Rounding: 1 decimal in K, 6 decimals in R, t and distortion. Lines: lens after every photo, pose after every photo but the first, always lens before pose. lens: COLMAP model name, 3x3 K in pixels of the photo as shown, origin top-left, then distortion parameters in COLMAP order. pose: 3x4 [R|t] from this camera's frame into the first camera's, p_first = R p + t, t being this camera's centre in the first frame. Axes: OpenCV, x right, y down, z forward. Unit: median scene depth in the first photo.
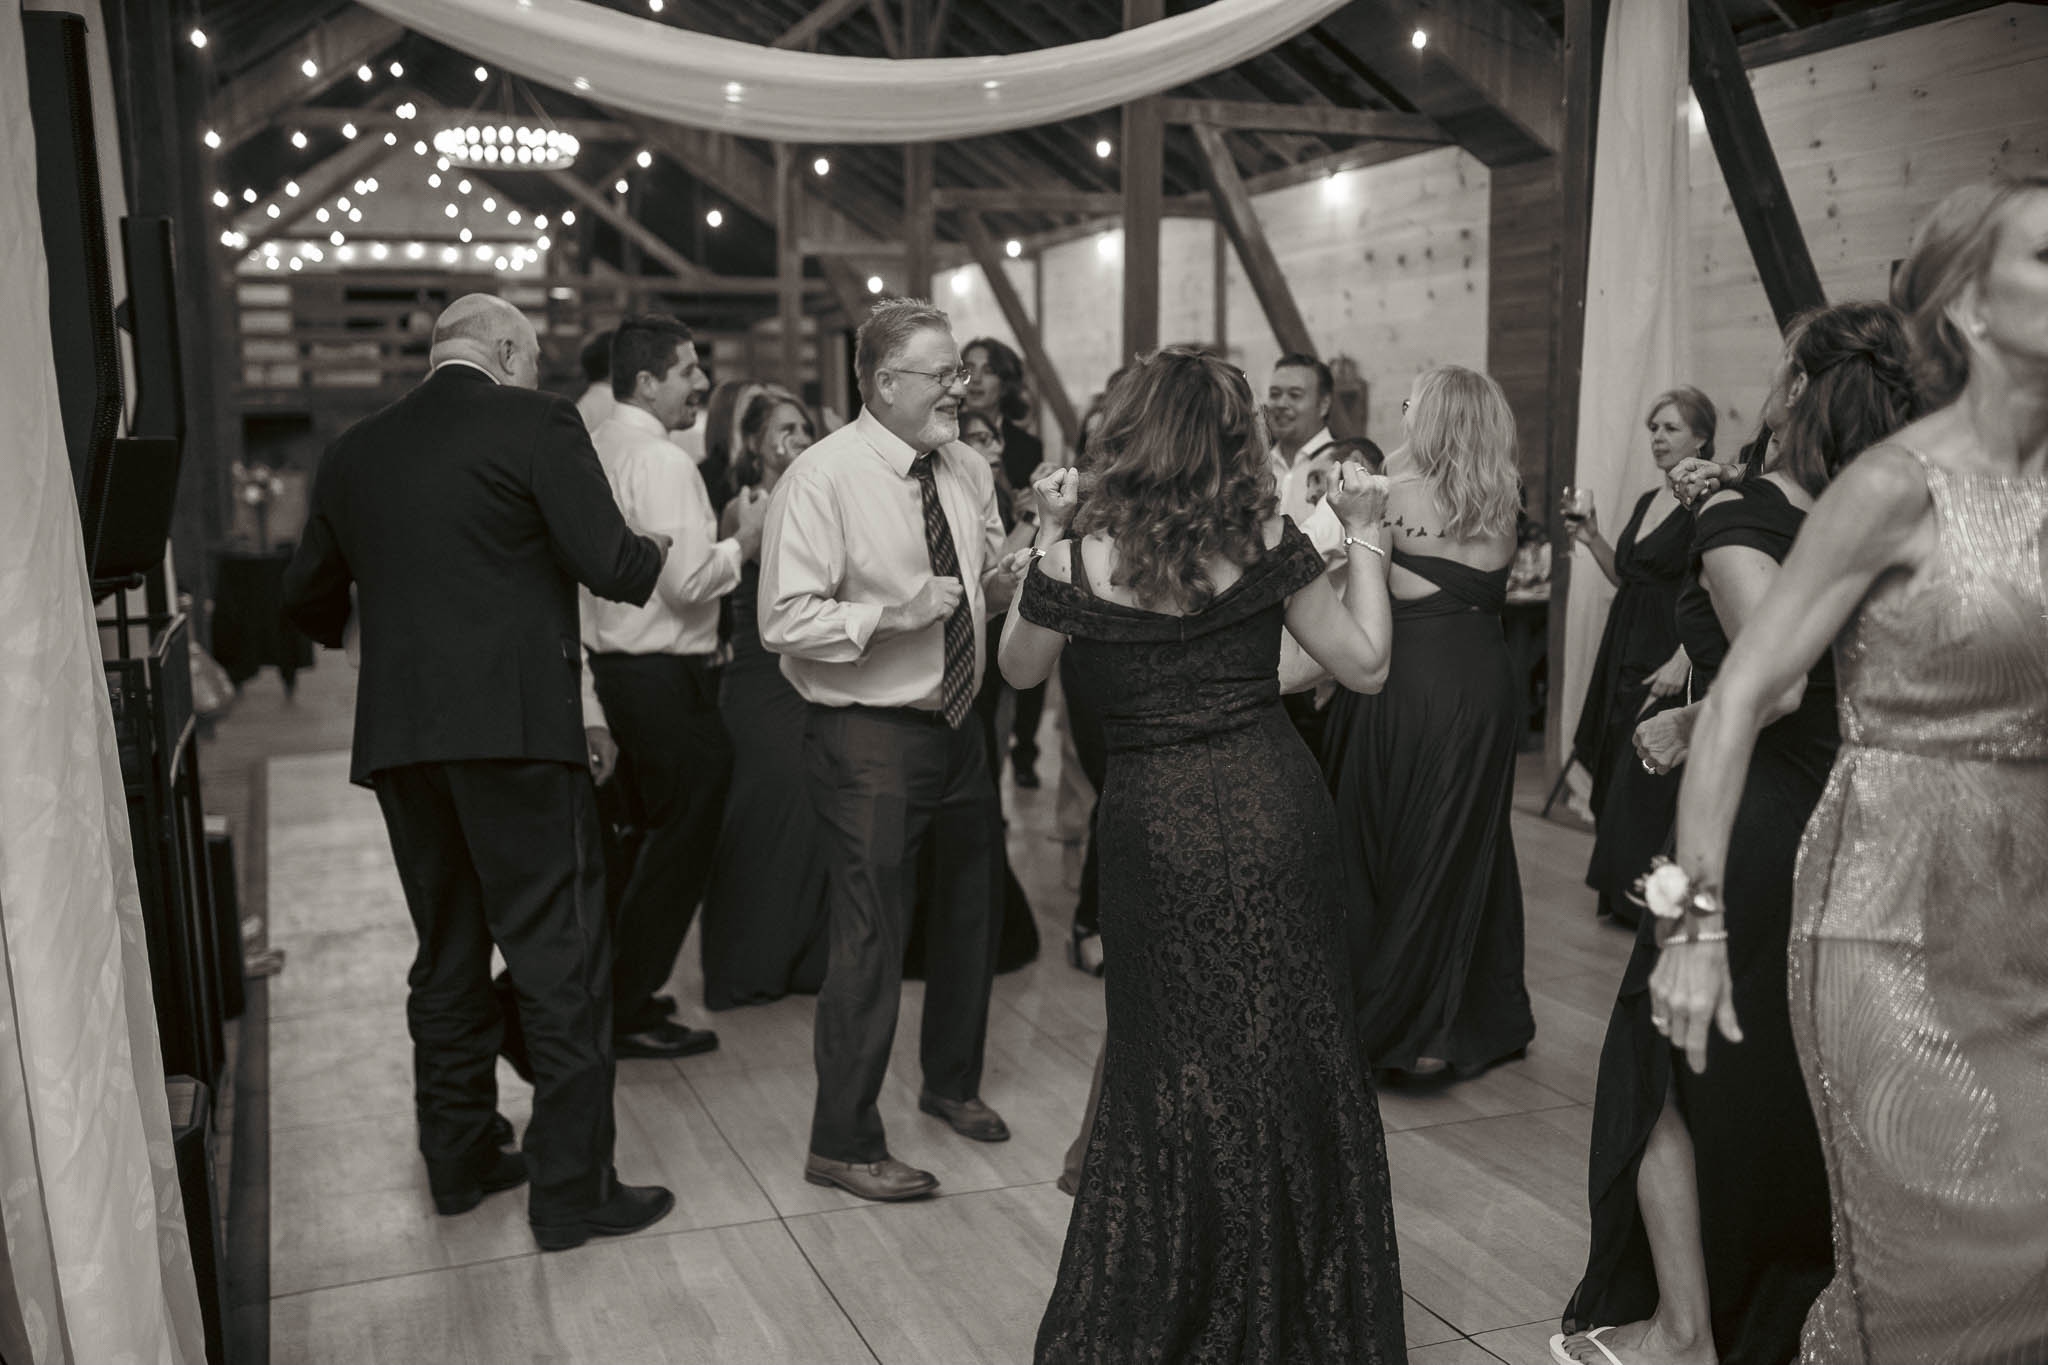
lens RADIAL K [[1958.0, 0, 1015.9], [0, 1958.0, 685.3], [0, 0, 1]] dist [-0.059055, 0.085864]
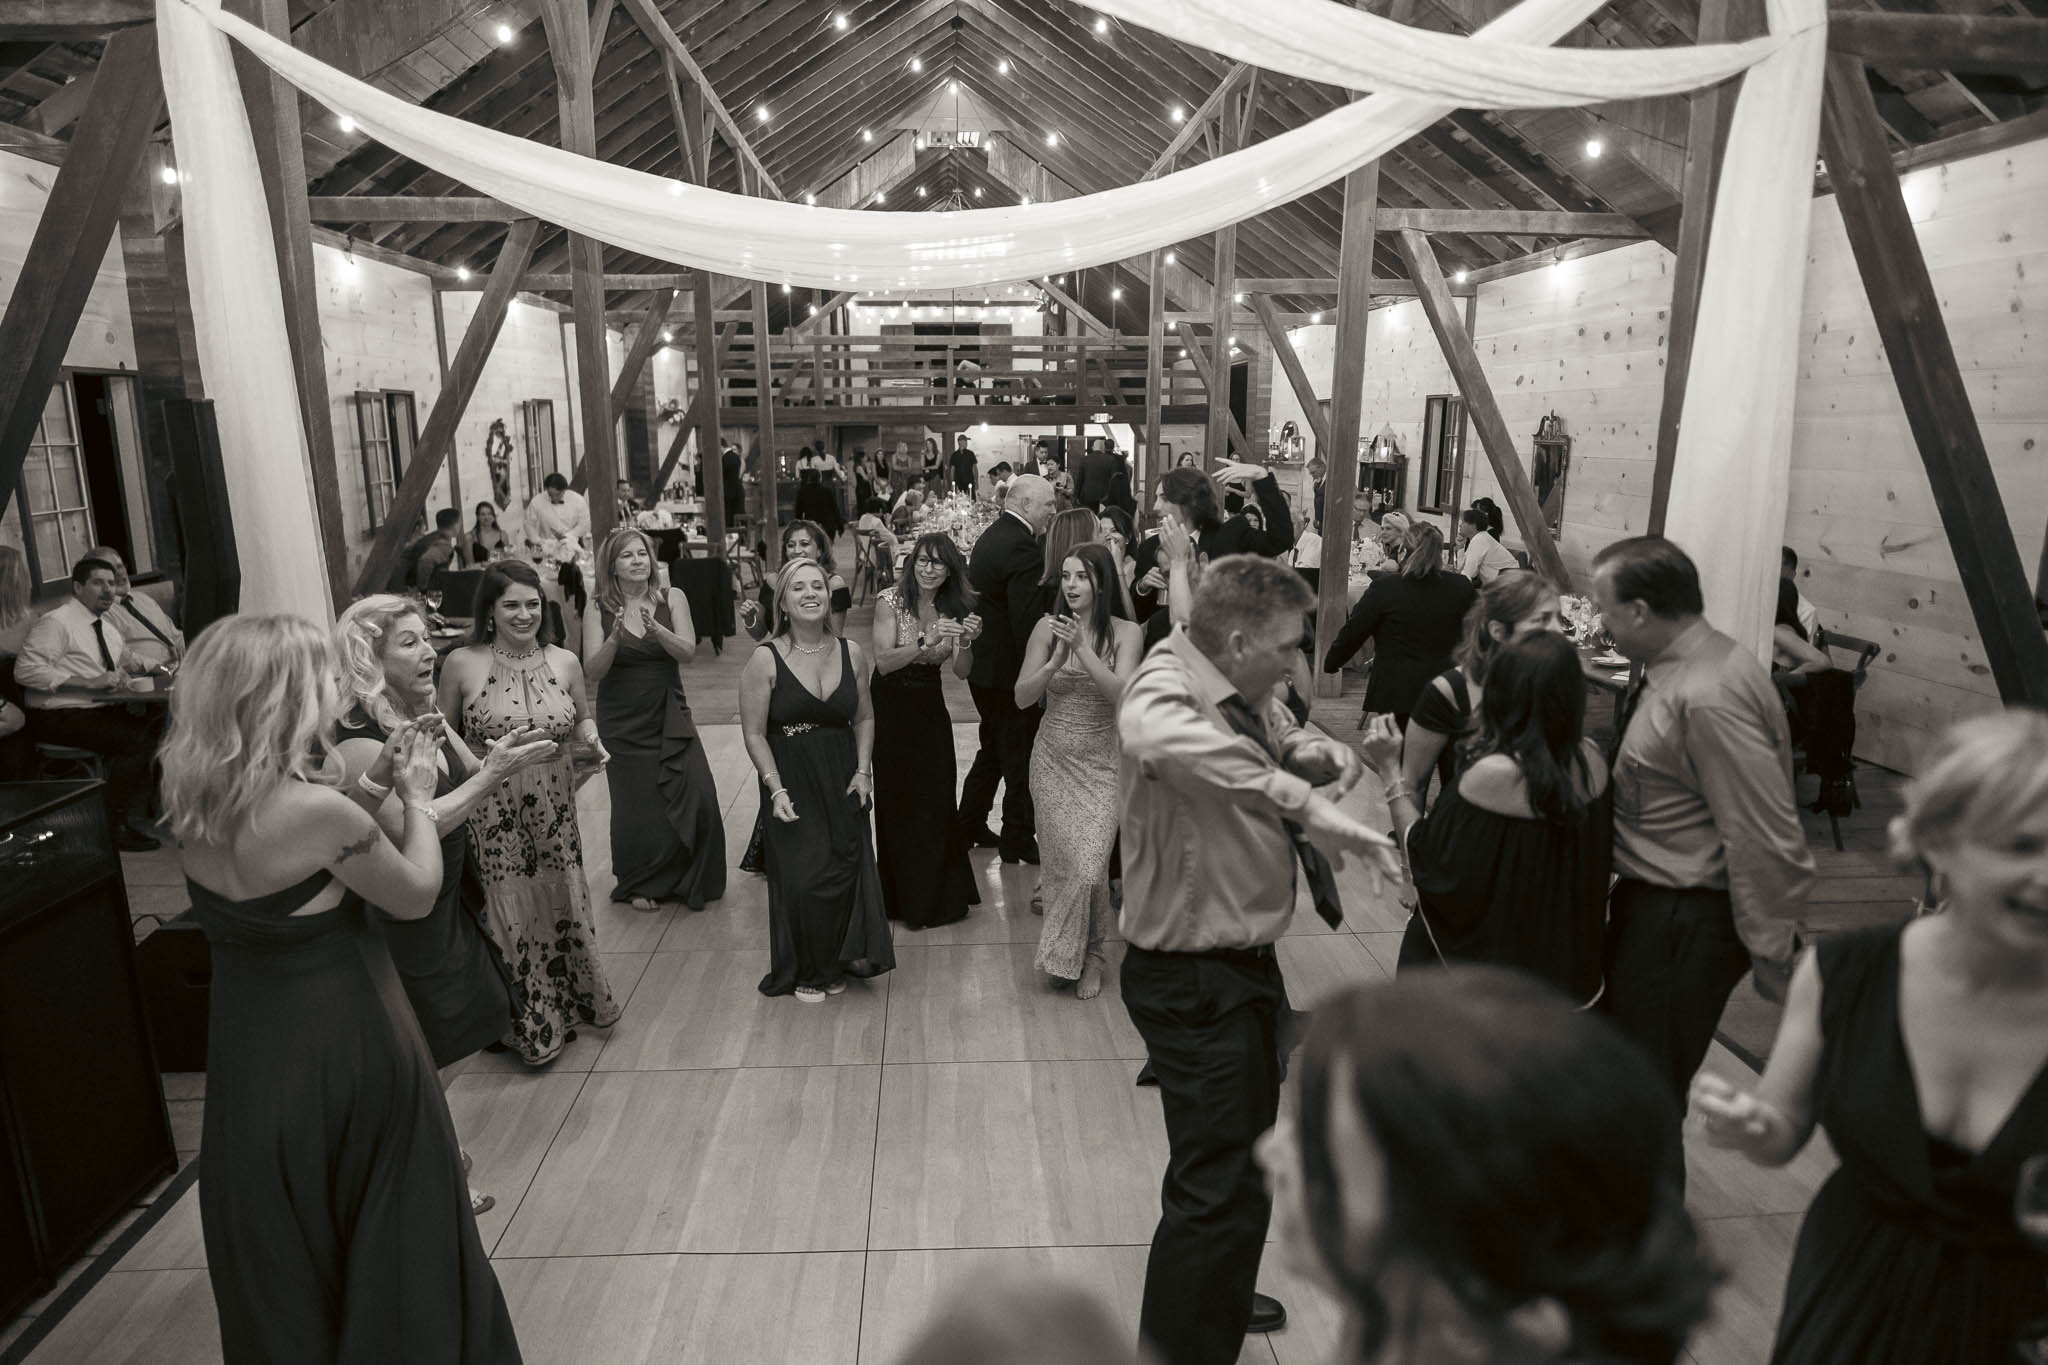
lens RADIAL K [[1244.7, 0, 1011.1], [0, 1244.7, 691.8], [0, 0, 1]] dist [-0.020717, 0.000613]
pose [[0.953344, 0.074936, -0.292439, 0.081944], [-0.048433, 0.994120, 0.096848, -0.053880], [0.297977, -0.078166, 0.951367, 0.145736]]
